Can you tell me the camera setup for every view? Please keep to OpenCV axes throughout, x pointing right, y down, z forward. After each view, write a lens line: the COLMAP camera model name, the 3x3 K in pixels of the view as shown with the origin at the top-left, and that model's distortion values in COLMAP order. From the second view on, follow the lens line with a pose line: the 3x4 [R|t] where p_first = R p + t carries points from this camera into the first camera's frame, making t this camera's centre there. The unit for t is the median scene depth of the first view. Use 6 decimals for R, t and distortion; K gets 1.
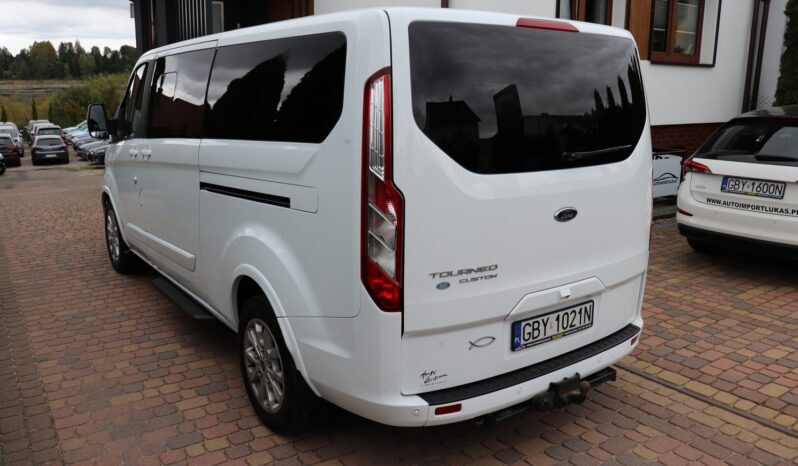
lens RADIAL K [[658.1, 0, 388.8], [0, 658.1, 230.9], [0, 0, 1]] dist [-0.185461, 0.168143]
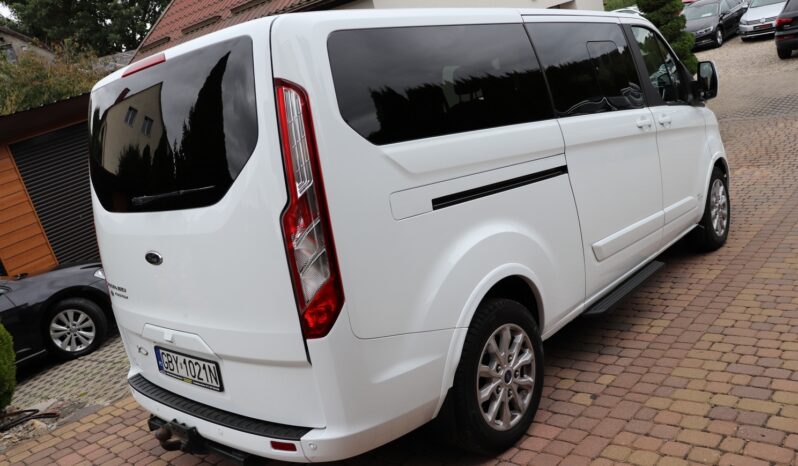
lens RADIAL K [[658.1, 0, 388.8], [0, 658.1, 230.9], [0, 0, 1]] dist [-0.185461, 0.168143]
pose [[0.237345, 0.135654, -0.961907, 1.277301], [-0.044700, 0.990678, 0.128682, -0.205107], [0.970396, 0.012455, 0.241196, 1.098250]]
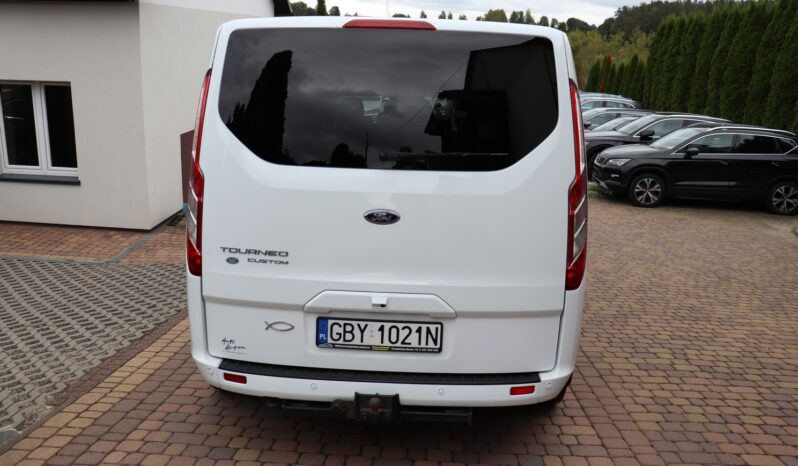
lens RADIAL K [[658.1, 0, 388.8], [0, 658.1, 230.9], [0, 0, 1]] dist [-0.185461, 0.168143]
pose [[0.798601, 0.104654, -0.592692, 0.845620], [-0.158971, 0.986472, -0.040015, 0.032091], [0.580486, 0.126177, 0.804435, 0.230816]]
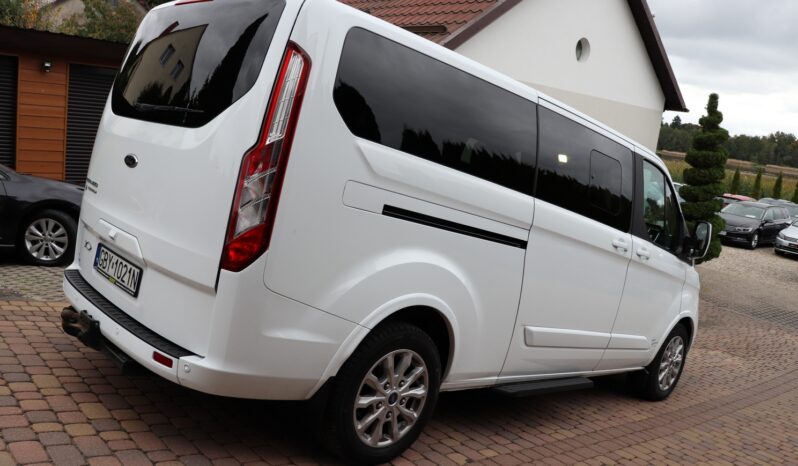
lens RADIAL K [[658.1, 0, 388.8], [0, 658.1, 230.9], [0, 0, 1]] dist [-0.185461, 0.168143]
pose [[0.170482, 0.102947, -0.979968, 1.377922], [-0.421488, 0.906569, 0.021911, -0.121099], [0.890665, 0.409310, 0.197945, 1.204062]]
